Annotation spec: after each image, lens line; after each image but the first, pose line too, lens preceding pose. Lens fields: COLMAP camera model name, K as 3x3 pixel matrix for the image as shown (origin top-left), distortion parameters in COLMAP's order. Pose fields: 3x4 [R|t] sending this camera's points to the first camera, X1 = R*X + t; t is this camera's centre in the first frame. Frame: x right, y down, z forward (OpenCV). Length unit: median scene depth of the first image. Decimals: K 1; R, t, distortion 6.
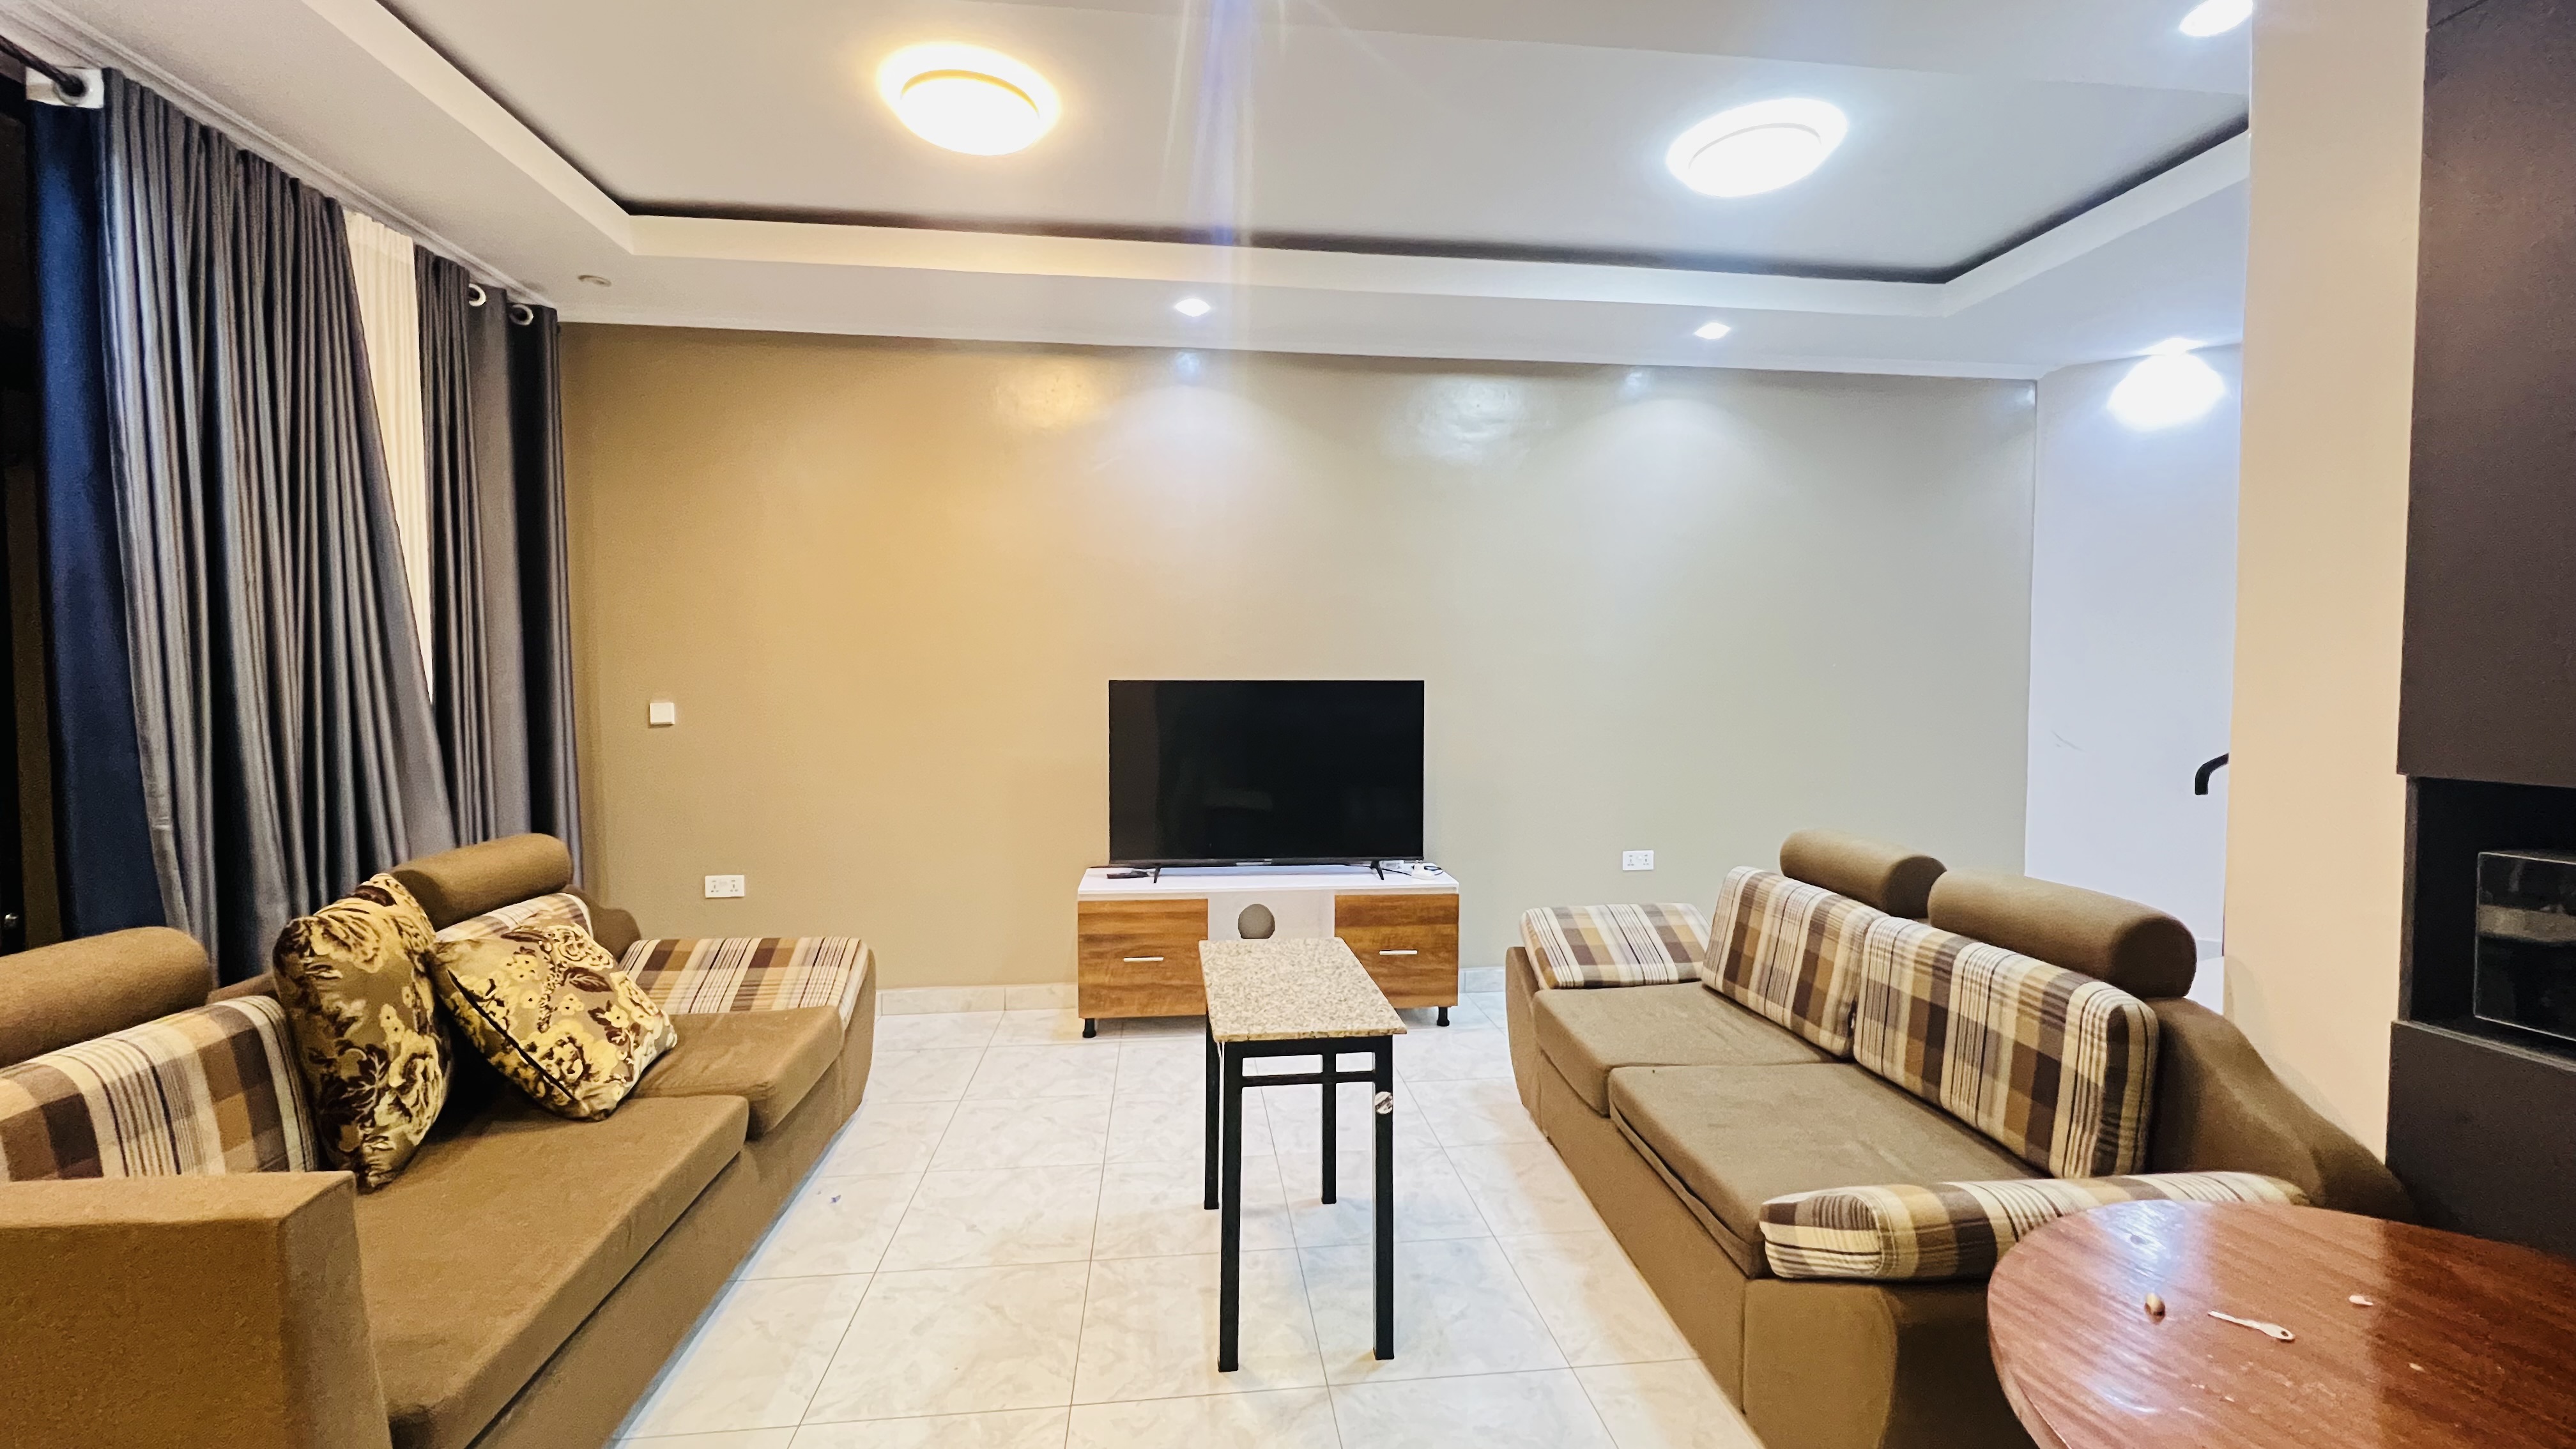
lens RADIAL K [[1031.0, 0, 1283.0], [0, 1031.0, 718.6], [0, 0, 1]] dist [0.000260, 0.000330]
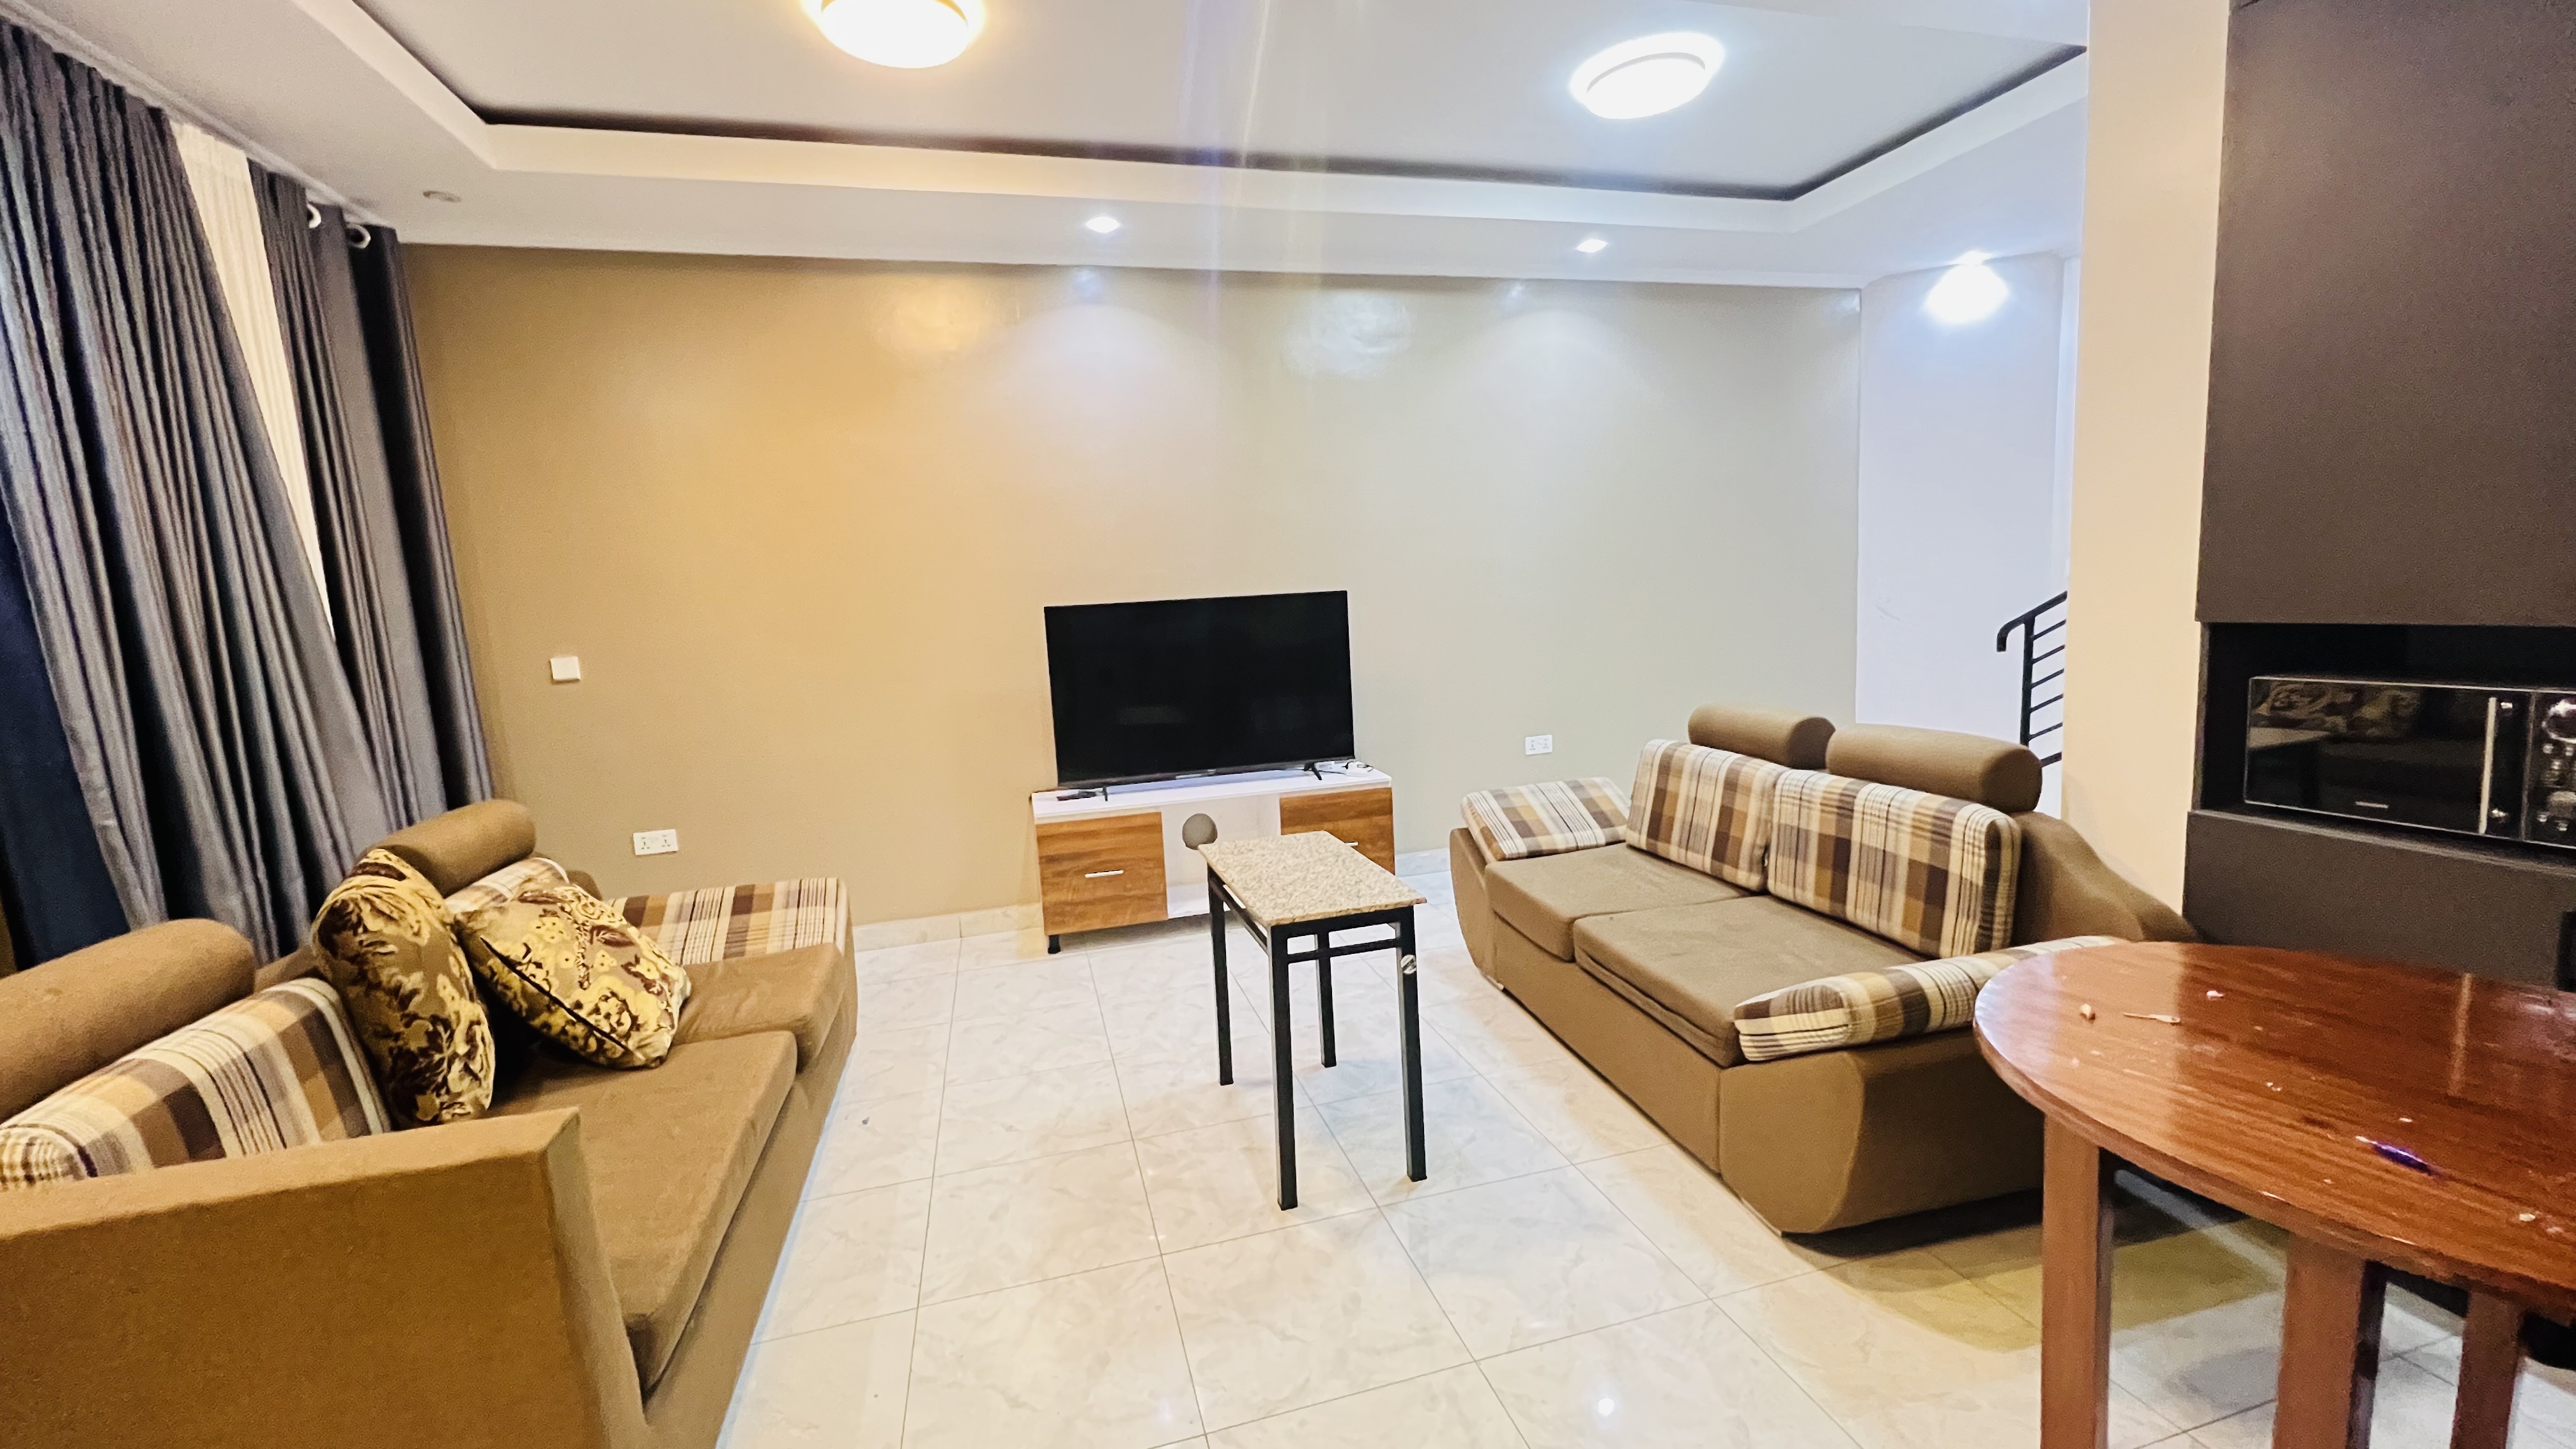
lens RADIAL K [[1031.0, 0, 1283.0], [0, 1031.0, 718.7], [0, 0, 1]] dist [0.000260, 0.000330]
pose [[0.986214, -0.072923, 0.148542, -0.147798], [0.060272, 0.994299, 0.087963, -0.004575], [-0.154110, -0.077798, 0.984986, -0.061523]]
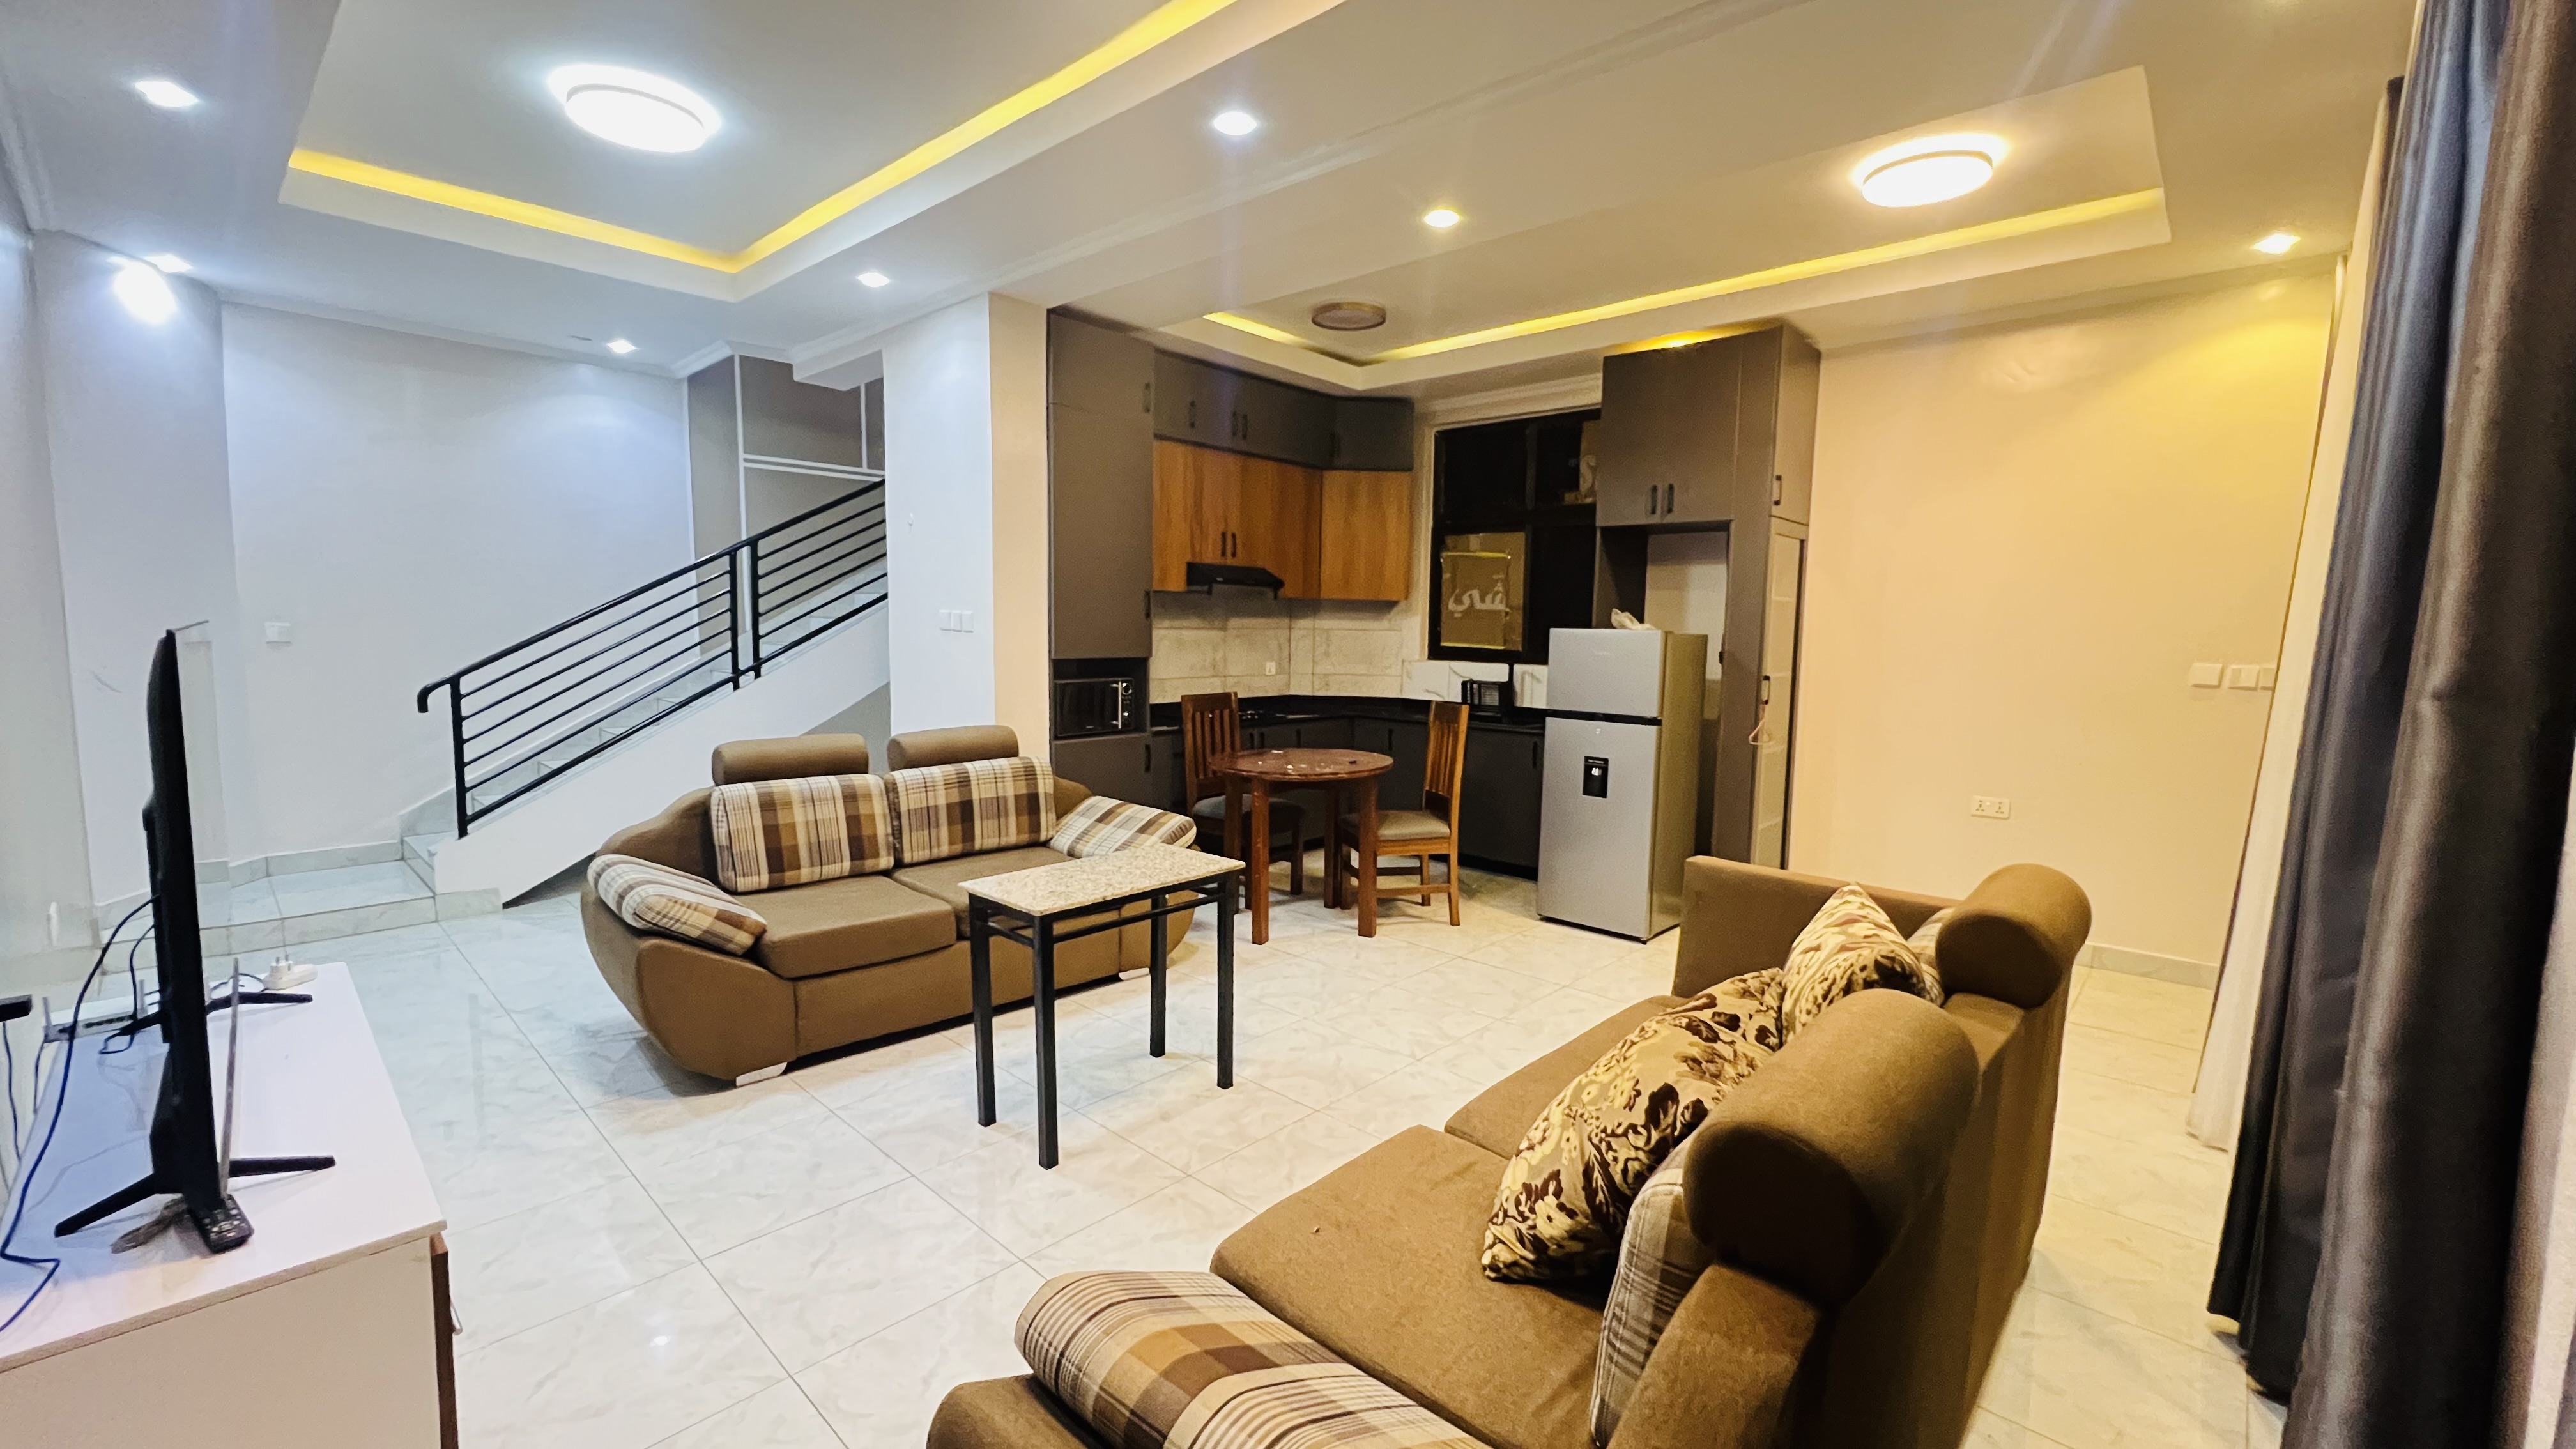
lens RADIAL K [[1031.0, 0, 1275.1], [0, 1031.0, 725.9], [0, 0, 1]] dist [0.000260, 0.000330]
pose [[-0.648179, -0.083805, 0.756863, -0.945259], [0.012189, 0.992656, 0.120352, -0.062184], [-0.761391, 0.087235, -0.642398, 1.469349]]
